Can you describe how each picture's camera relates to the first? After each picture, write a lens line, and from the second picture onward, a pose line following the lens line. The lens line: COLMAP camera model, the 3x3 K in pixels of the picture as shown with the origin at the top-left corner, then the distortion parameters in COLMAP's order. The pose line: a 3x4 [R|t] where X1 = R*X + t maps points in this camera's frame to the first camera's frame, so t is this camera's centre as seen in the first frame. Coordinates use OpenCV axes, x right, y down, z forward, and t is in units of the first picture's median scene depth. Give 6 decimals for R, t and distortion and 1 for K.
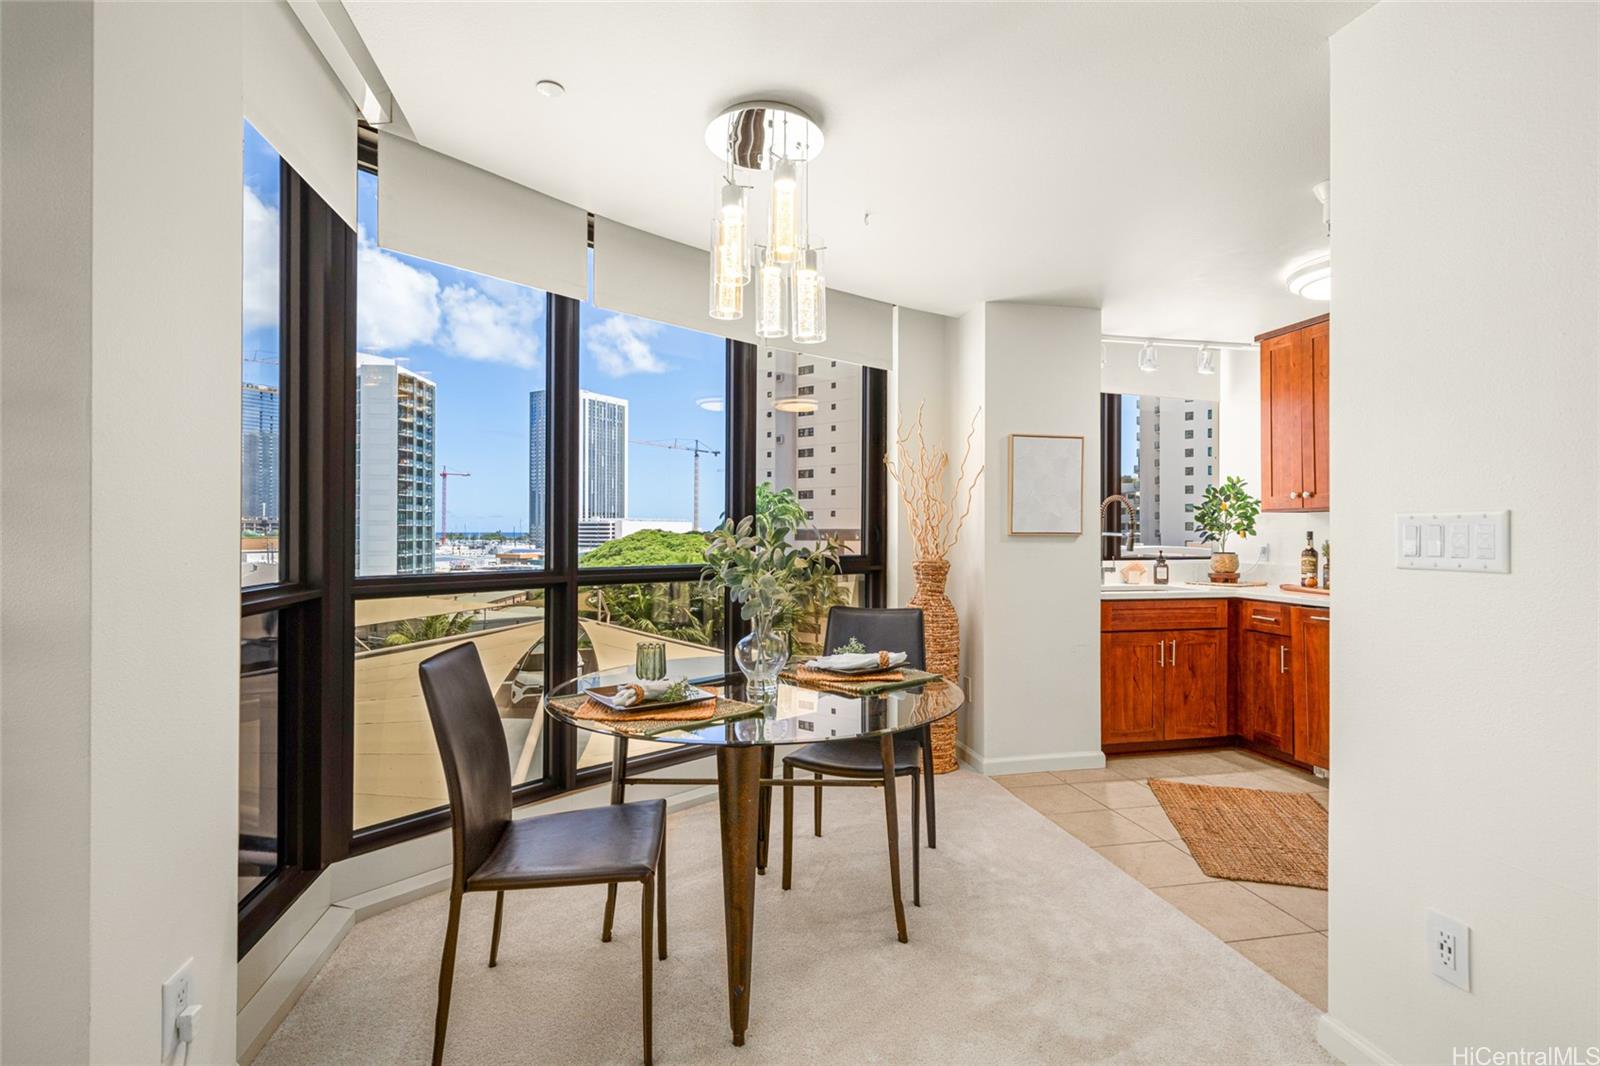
lens RADIAL K [[734.5, 0, 786.6], [0, 734.5, 524.5], [0, 0, 1]] dist [0.006282, -0.000154]
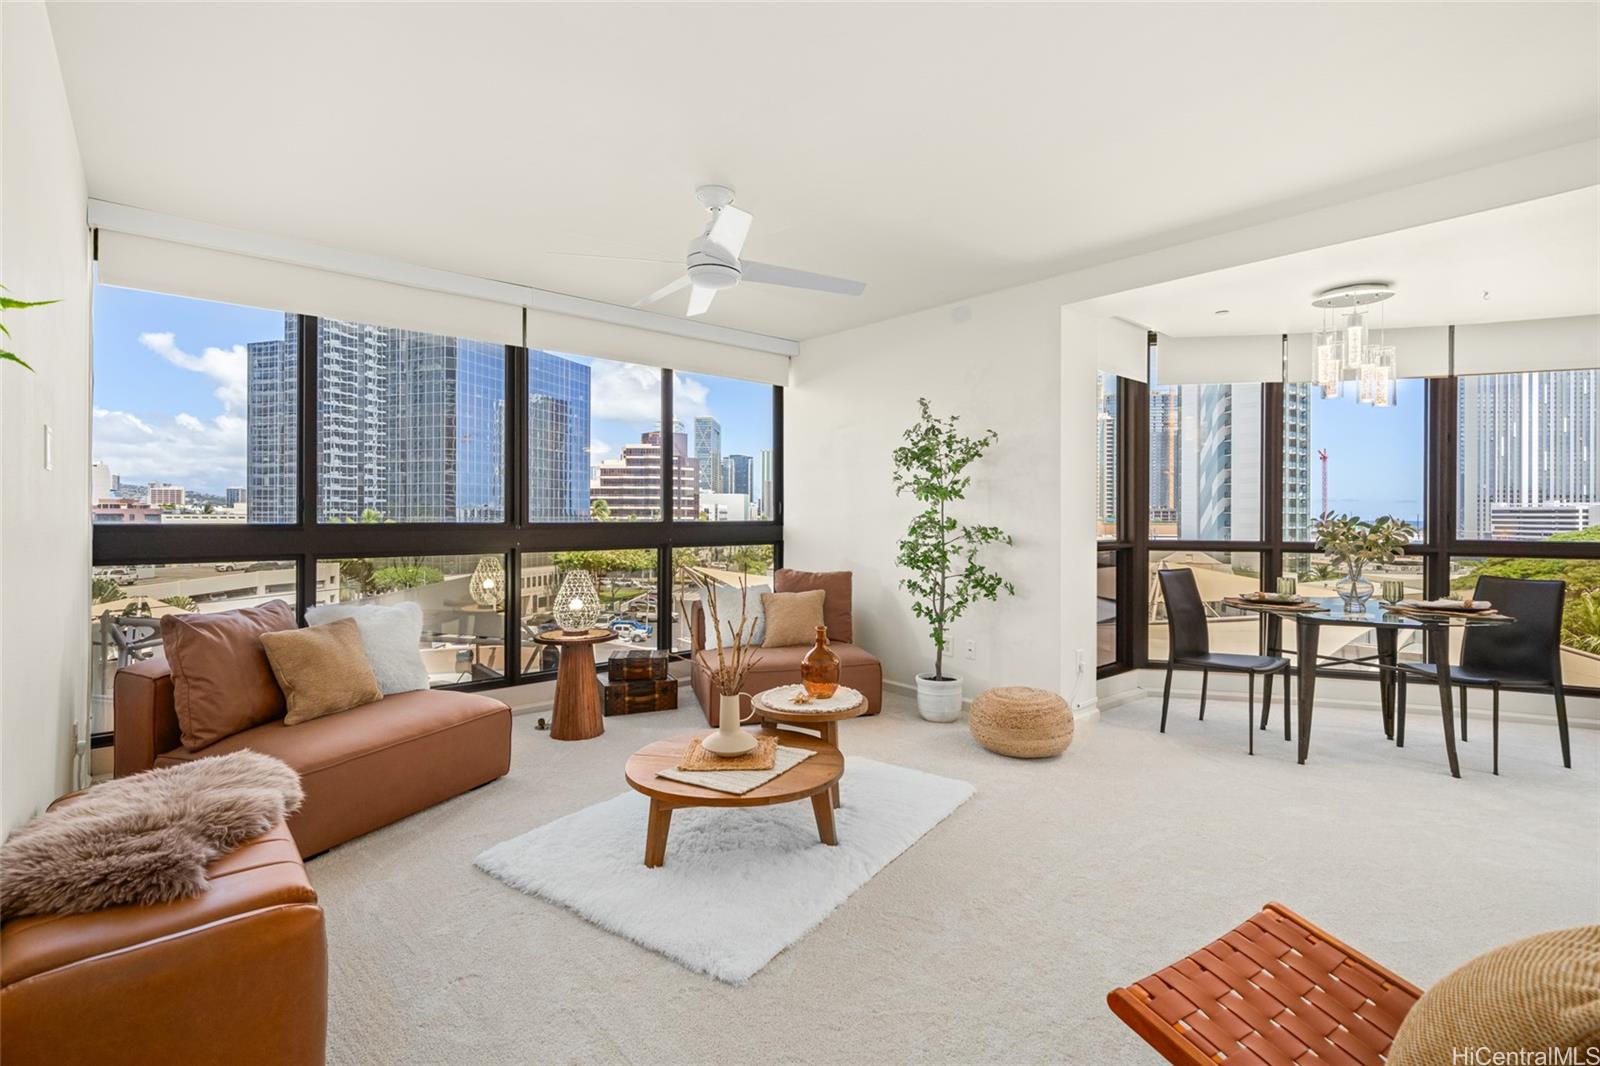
lens RADIAL K [[734.5, 0, 791.4], [0, 734.5, 517.4], [0, 0, 1]] dist [0.006282, -0.000154]
pose [[0.479184, 0.002825, -0.877710, 0.951235], [0.003483, 0.999981, 0.005120, -0.007037], [0.877708, -0.005511, 0.479165, -1.118508]]
